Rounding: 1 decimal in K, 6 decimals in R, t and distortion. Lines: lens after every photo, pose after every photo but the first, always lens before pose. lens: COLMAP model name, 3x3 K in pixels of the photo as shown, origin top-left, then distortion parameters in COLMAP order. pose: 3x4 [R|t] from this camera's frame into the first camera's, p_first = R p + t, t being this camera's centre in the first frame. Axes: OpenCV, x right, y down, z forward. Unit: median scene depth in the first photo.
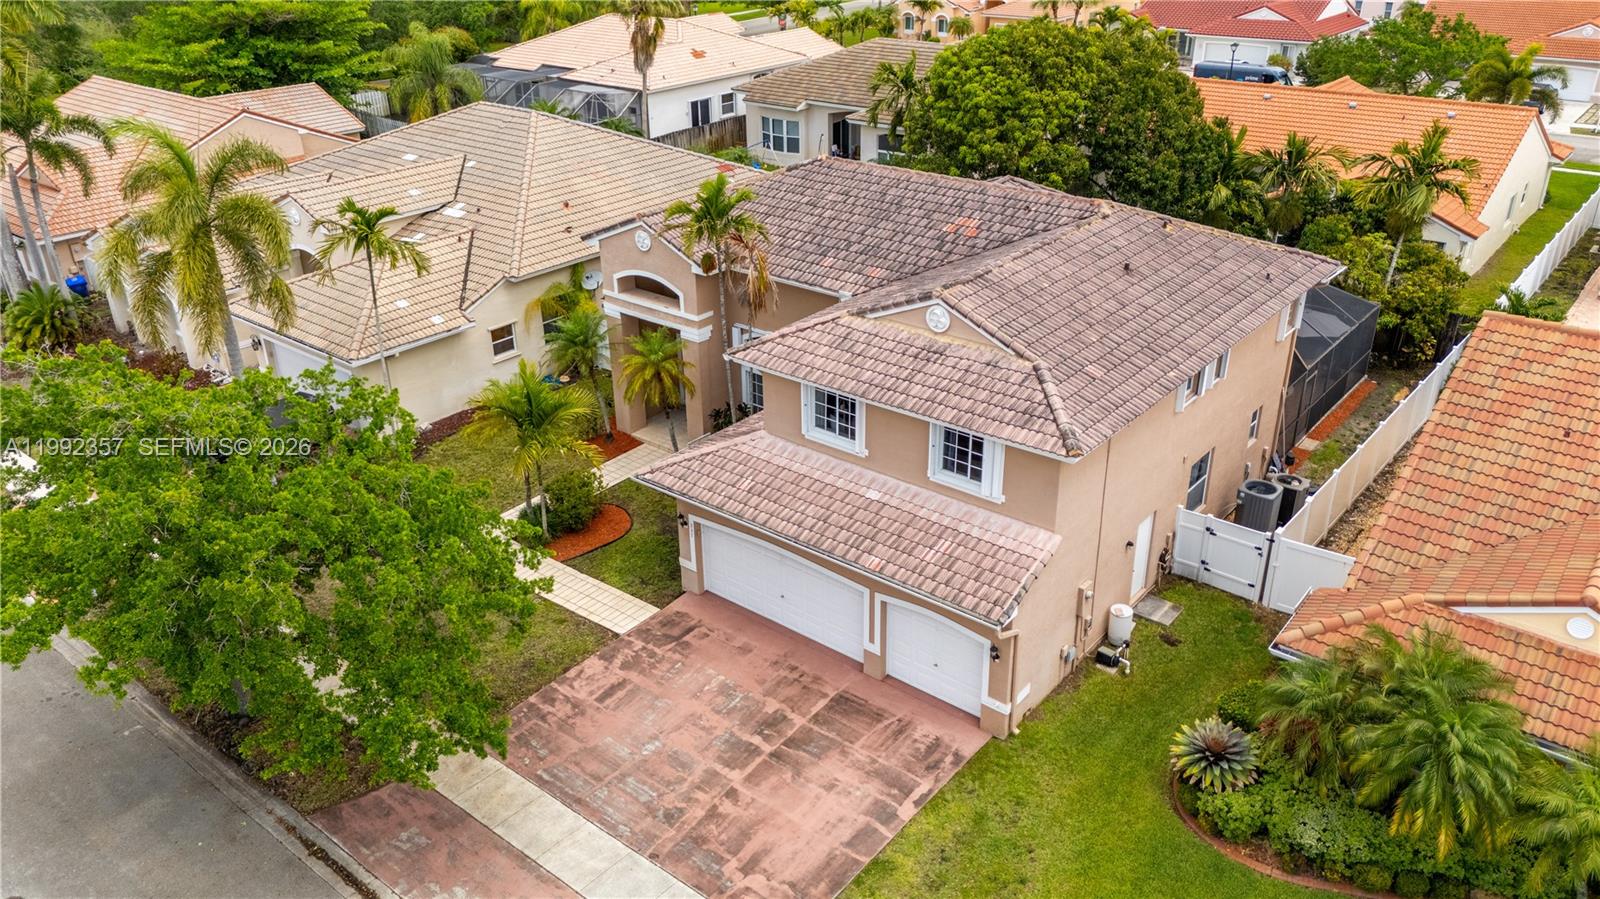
lens RADIAL K [[1179.1, 0, 796.8], [0, 1179.1, 443.3], [0, 0, 1]] dist [0.093771, -0.116007]
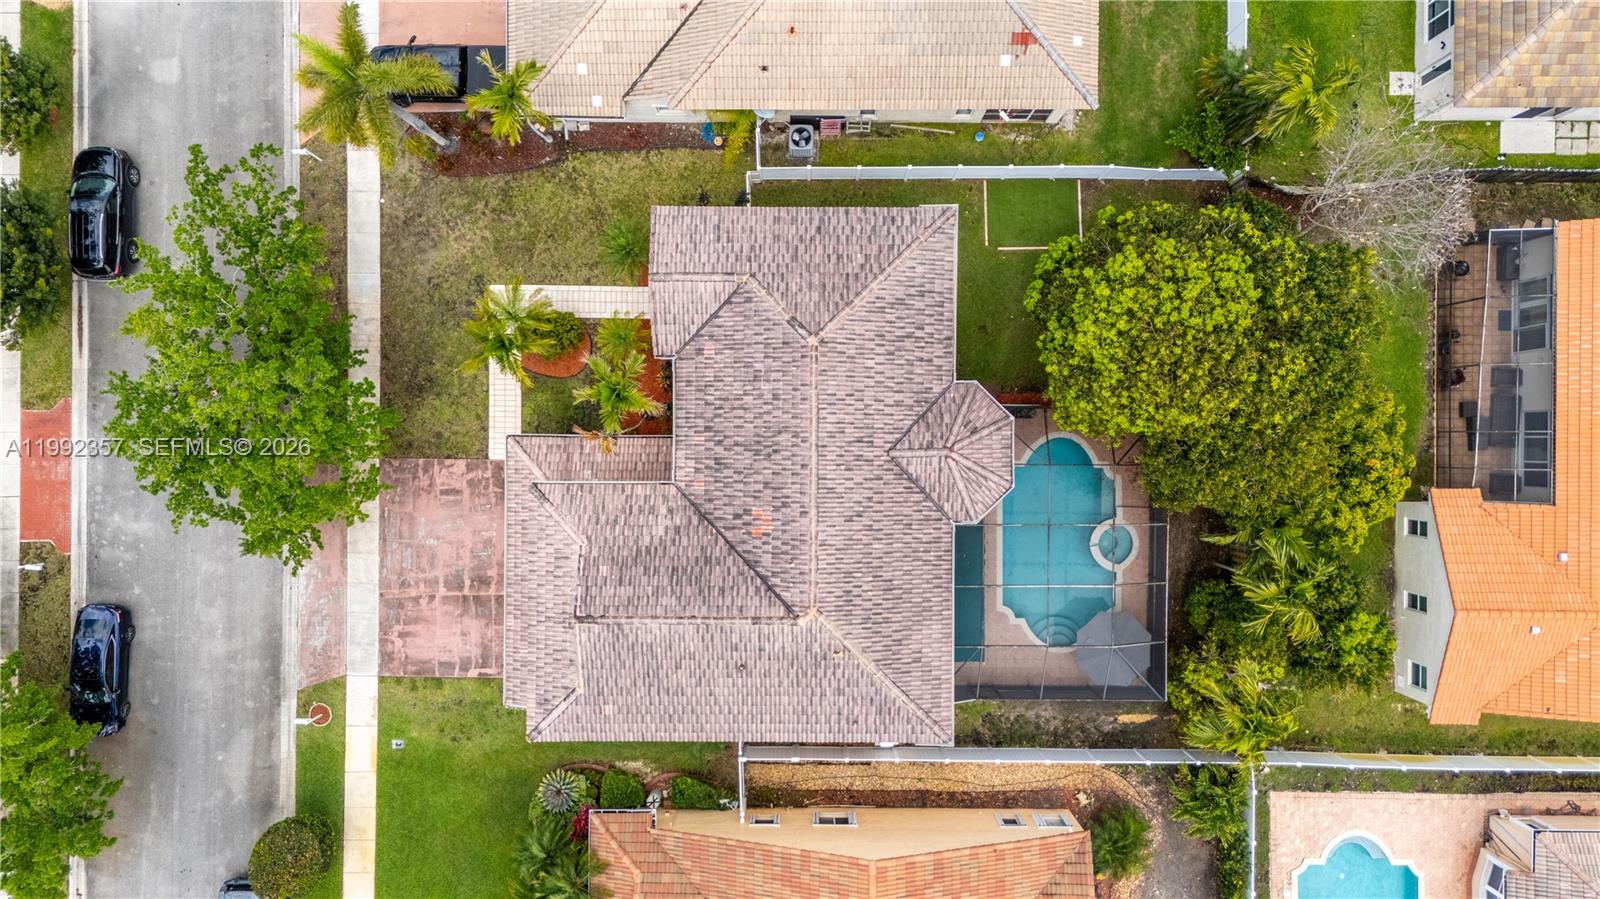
lens RADIAL K [[1179.1, 0, 796.8], [0, 1179.1, 443.3], [0, 0, 1]] dist [0.093771, -0.116007]
pose [[0.632222, 0.774747, 0.007936, 0.103952], [-0.338675, 0.267130, 0.902187, -1.592267], [0.696846, -0.573070, 0.431273, 0.614242]]
